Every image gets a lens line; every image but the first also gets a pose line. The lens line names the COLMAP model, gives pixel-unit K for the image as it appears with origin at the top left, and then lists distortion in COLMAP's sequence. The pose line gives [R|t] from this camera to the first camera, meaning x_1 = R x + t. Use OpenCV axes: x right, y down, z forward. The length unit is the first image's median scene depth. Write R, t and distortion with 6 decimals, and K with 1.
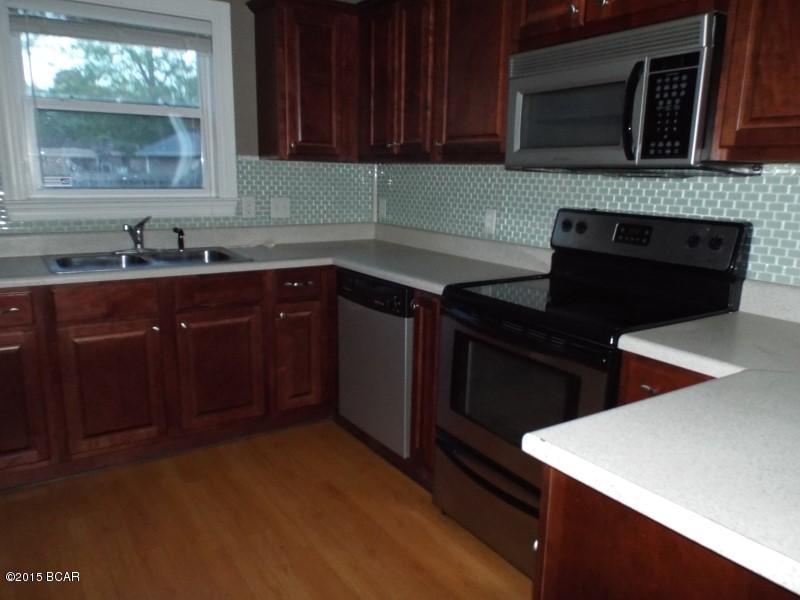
lens RADIAL K [[601.9, 0, 399.7], [0, 601.9, 308.9], [0, 0, 1]] dist [-0.008761, 0.000862]
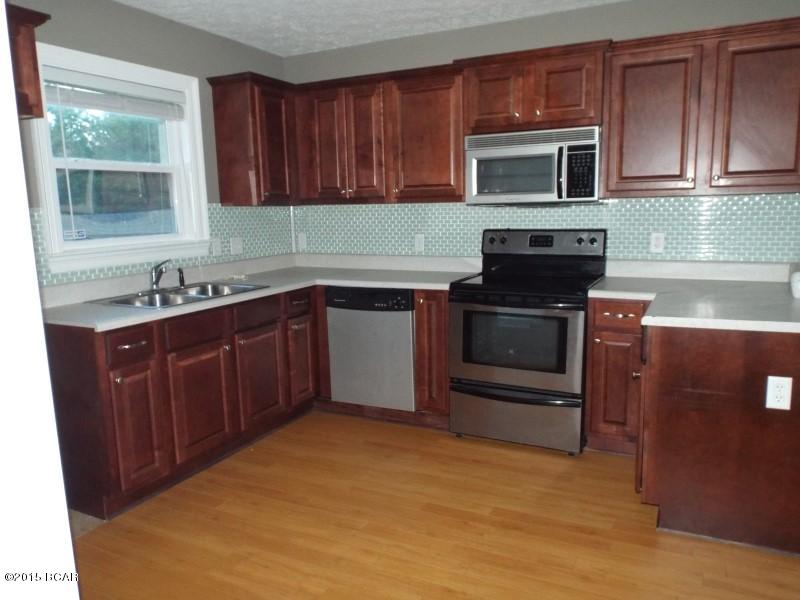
lens RADIAL K [[601.9, 0, 399.7], [0, 601.9, 308.9], [0, 0, 1]] dist [-0.008761, 0.000862]
pose [[0.866306, -0.123627, 0.483973, -0.708498], [0.148788, 0.988773, -0.013756, 0.026435], [-0.476839, 0.083926, 0.874975, -0.249273]]
